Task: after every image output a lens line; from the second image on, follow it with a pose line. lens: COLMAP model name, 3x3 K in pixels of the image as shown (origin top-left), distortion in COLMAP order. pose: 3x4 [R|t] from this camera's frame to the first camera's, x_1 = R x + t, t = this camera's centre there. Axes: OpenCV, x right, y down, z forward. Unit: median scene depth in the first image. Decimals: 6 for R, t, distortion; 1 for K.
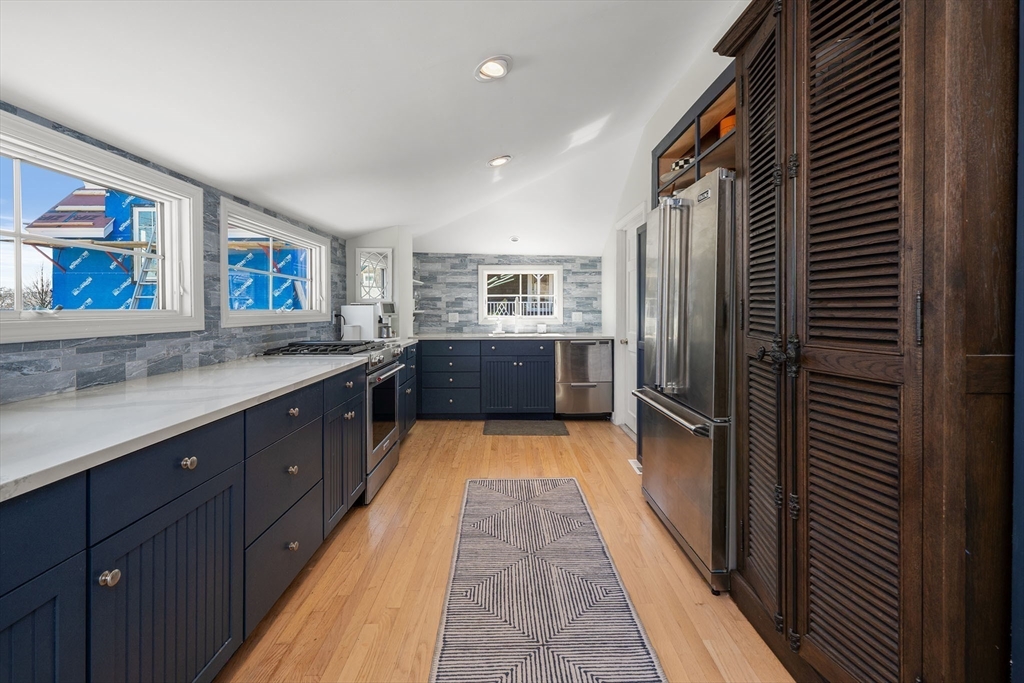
lens RADIAL K [[449.1, 0, 513.4], [0, 449.1, 309.4], [0, 0, 1]] dist [0.003651, 0.000378]
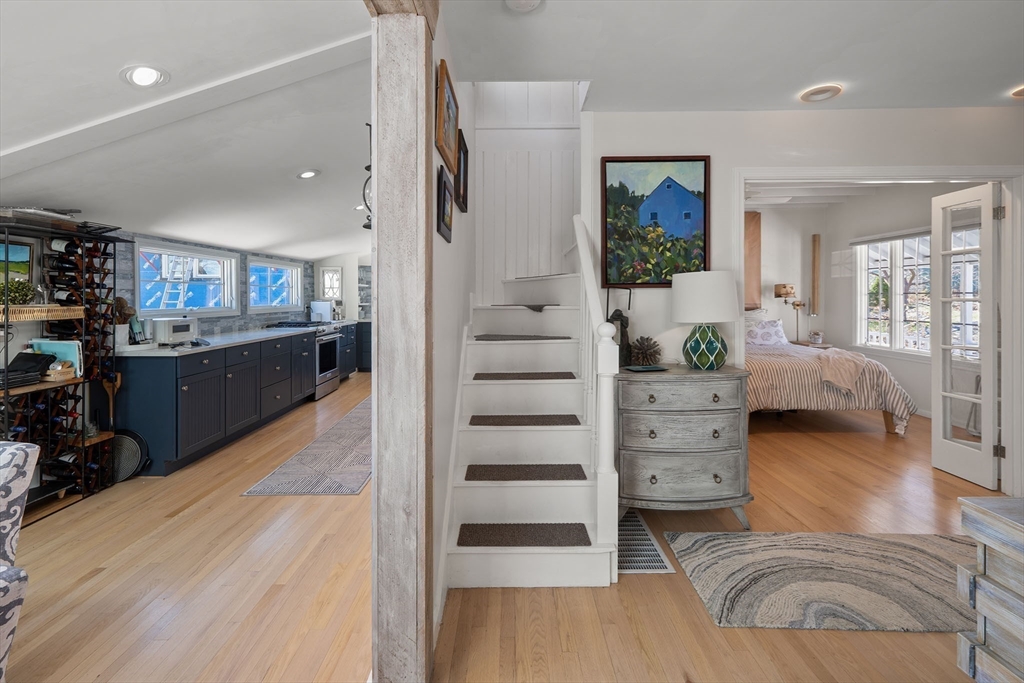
lens RADIAL K [[449.1, 0, 509.2], [0, 449.1, 296.2], [0, 0, 1]] dist [0.003651, 0.000378]
pose [[0.999989, 0.000686, -0.004688, 0.398044], [-0.000691, 0.999999, -0.001005, -0.028485], [0.004688, 0.001008, 0.999989, -0.738212]]
